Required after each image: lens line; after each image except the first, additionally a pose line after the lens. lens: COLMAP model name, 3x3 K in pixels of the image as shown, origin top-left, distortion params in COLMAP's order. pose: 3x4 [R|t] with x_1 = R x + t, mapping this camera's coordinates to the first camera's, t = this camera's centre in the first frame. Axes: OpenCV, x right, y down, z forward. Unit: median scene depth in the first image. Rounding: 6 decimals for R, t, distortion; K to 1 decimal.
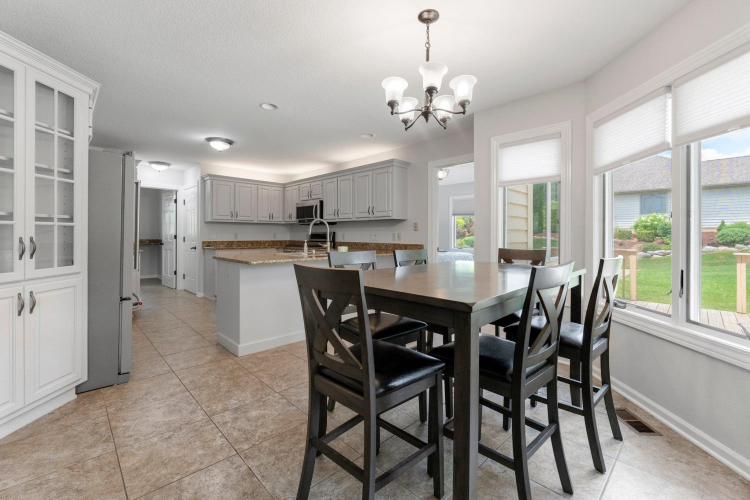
lens RADIAL K [[328.5, 0, 361.3], [0, 328.5, 243.7], [0, 0, 1]] dist [0.000199, 0.000336]
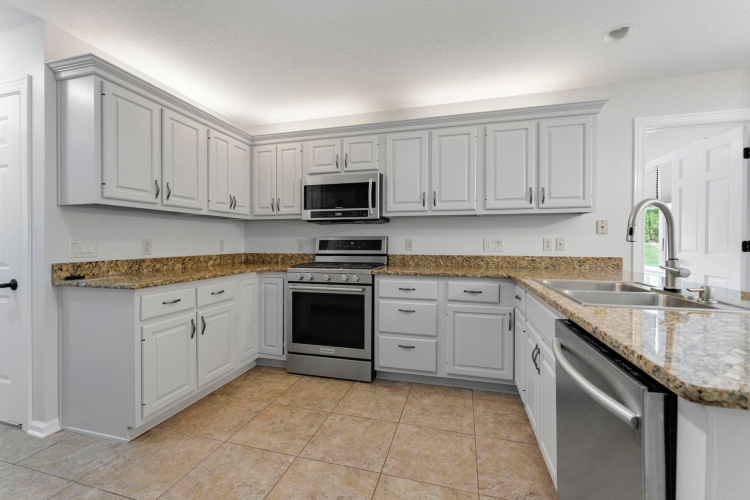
lens RADIAL K [[328.5, 0, 361.3], [0, 328.5, 243.7], [0, 0, 1]] dist [0.000199, 0.000336]
pose [[0.850584, -0.009211, 0.525759, -0.400675], [0.018823, 0.999739, -0.012938, -0.018014], [-0.525503, 0.020902, 0.850535, 0.570396]]
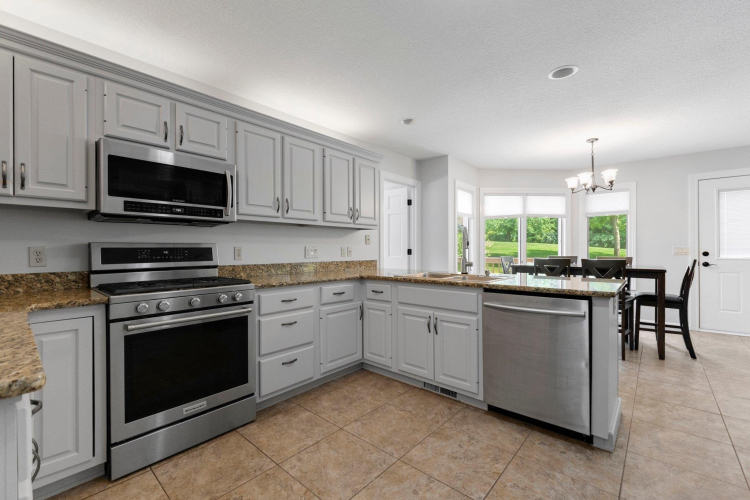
lens RADIAL K [[323.8, 0, 386.4], [0, 323.8, 249.7], [0, 0, 1]] dist [0.000500, 0.000282]
pose [[-0.137652, -0.004627, 0.990470, -0.533610], [0.029493, 0.999527, 0.008769, -0.024946], [-0.990042, 0.030419, -0.137450, 0.839558]]
